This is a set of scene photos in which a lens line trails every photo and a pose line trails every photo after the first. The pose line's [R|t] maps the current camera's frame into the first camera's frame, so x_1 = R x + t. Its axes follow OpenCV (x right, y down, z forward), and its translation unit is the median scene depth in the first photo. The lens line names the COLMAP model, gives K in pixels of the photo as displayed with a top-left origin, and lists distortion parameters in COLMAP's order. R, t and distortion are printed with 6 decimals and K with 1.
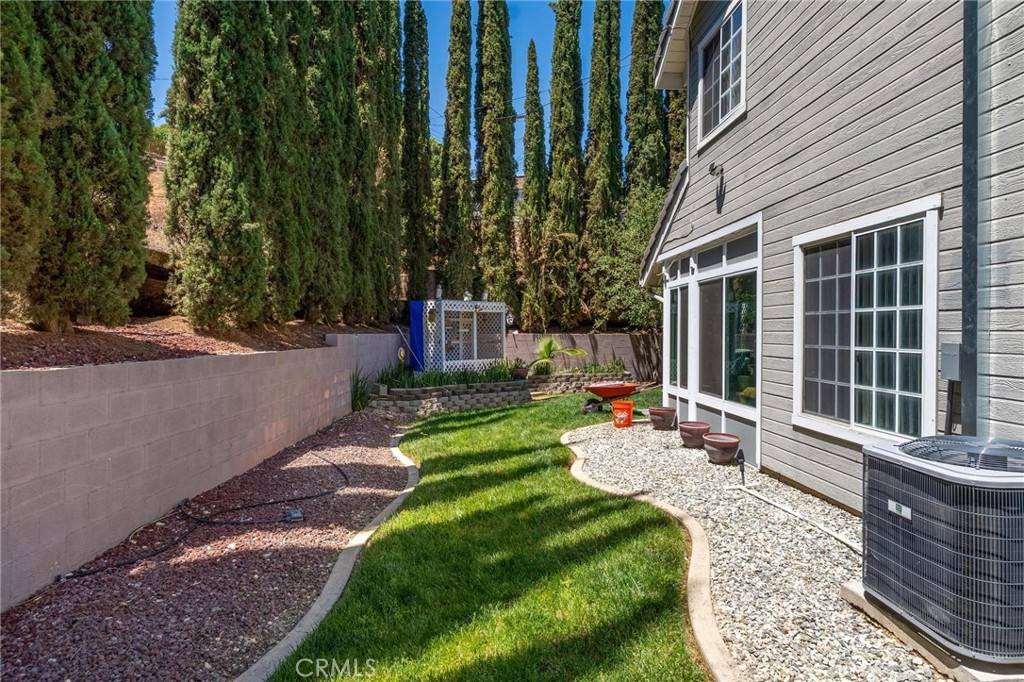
lens RADIAL K [[638.8, 0, 512.0], [0, 638.8, 341.0], [0, 0, 1]] dist [-0.002108, -0.000779]
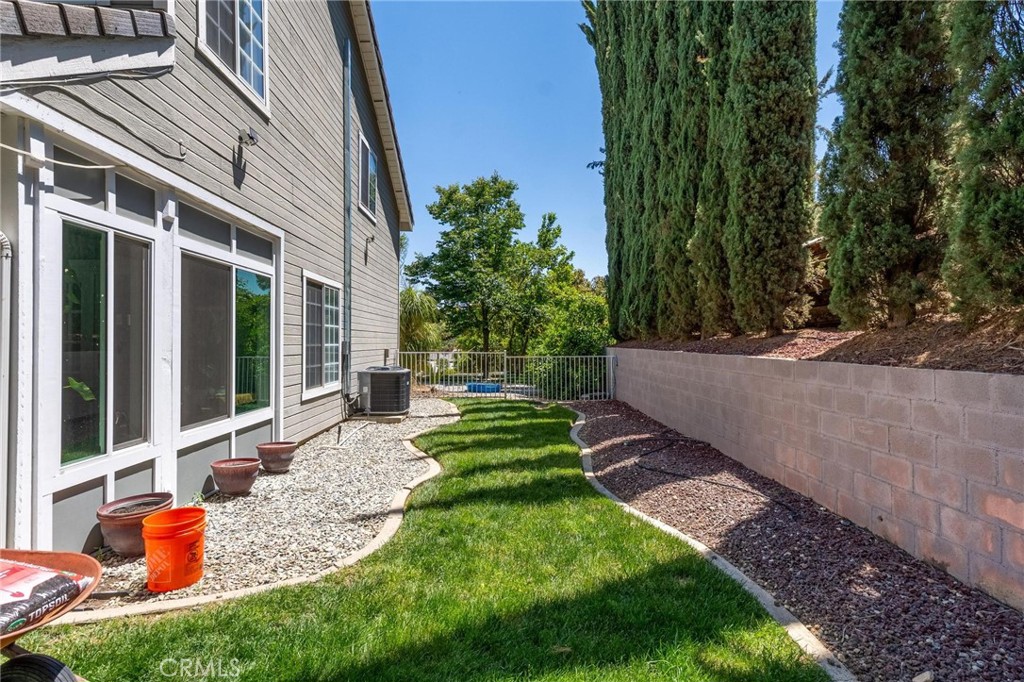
lens RADIAL K [[516.1, 0, 512.0], [0, 516.1, 341.0], [0, 0, 1]] dist [0.000502, 0.000258]
pose [[-0.999808, -0.000456, 0.019587, -0.031138], [-0.000193, 0.999910, 0.013448, -0.012335], [-0.019591, 0.013442, -0.999718, 1.467770]]
